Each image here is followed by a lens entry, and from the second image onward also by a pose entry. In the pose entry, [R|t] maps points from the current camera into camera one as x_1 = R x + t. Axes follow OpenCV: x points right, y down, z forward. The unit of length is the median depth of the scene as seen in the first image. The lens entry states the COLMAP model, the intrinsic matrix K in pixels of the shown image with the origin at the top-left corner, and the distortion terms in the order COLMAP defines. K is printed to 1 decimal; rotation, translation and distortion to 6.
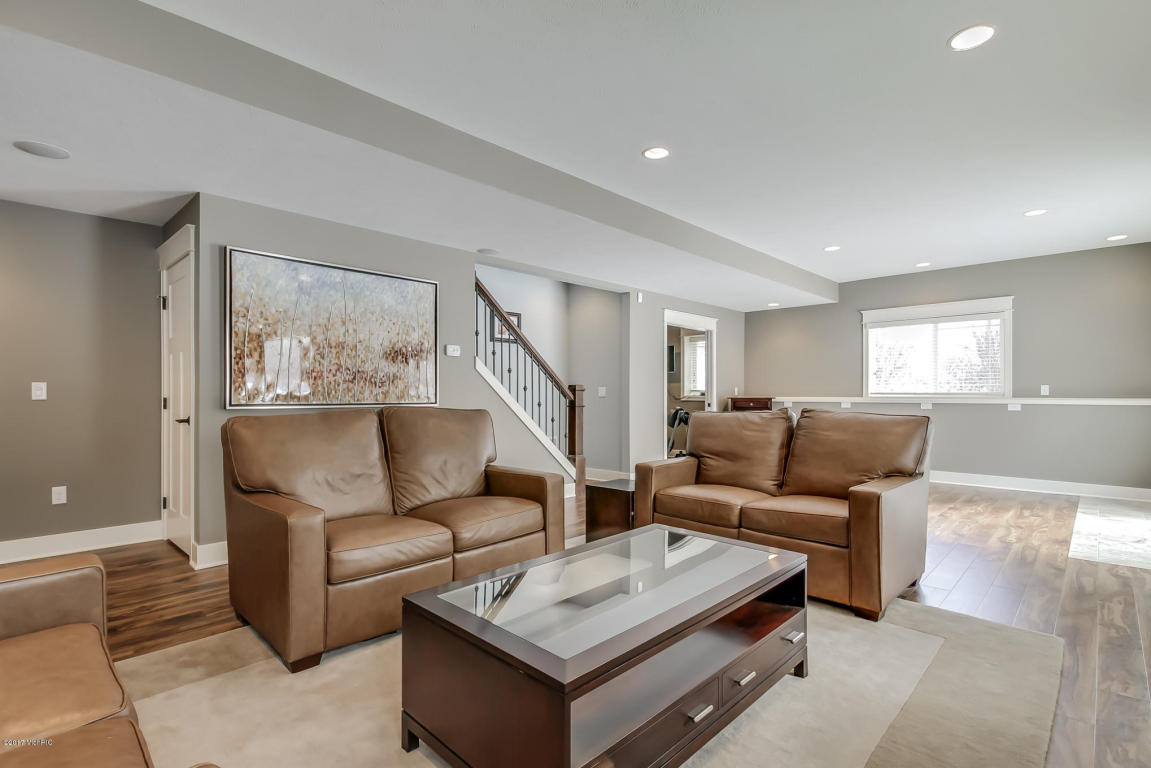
lens RADIAL K [[579.4, 0, 573.6], [0, 579.4, 387.8], [0, 0, 1]] dist [-0.001864, -0.000068]
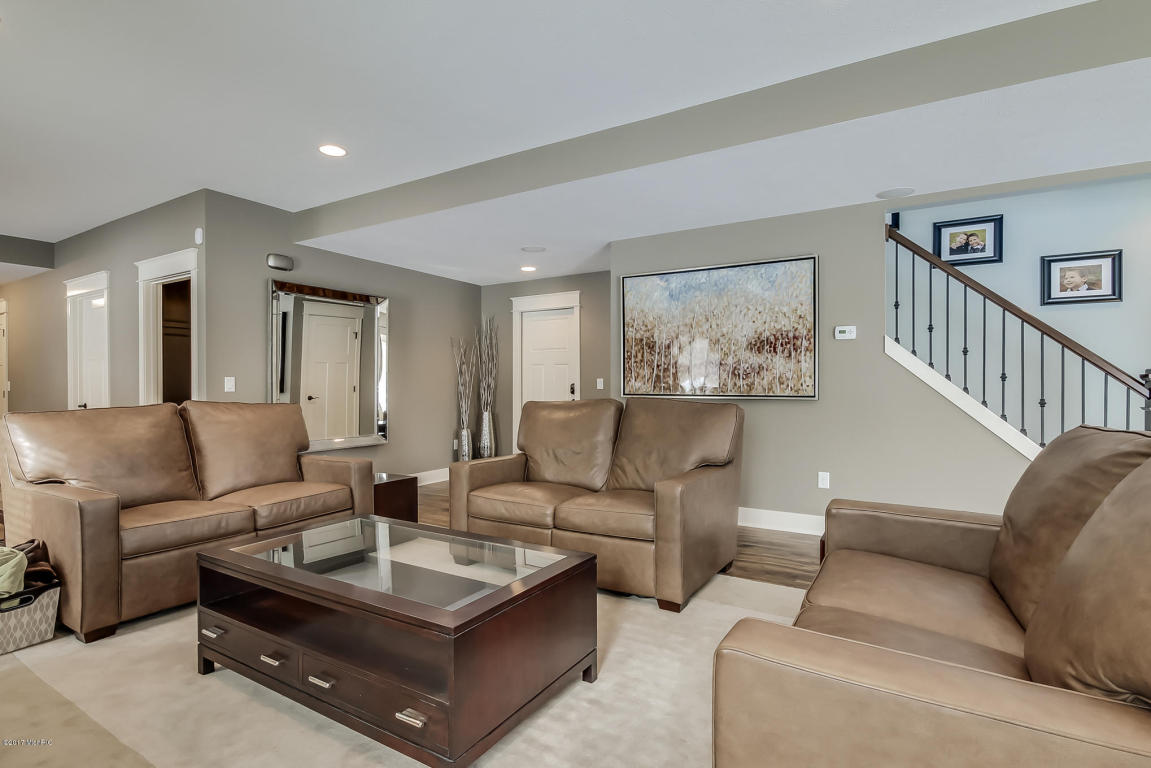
lens RADIAL K [[579.4, 0, 574.5], [0, 579.4, 386.8], [0, 0, 1]] dist [-0.001864, -0.000068]
pose [[0.197930, 0.003229, -0.980211, 0.579531], [0.012078, 0.999911, 0.005733, 0.003065], [0.980142, -0.012974, 0.197873, 0.522345]]
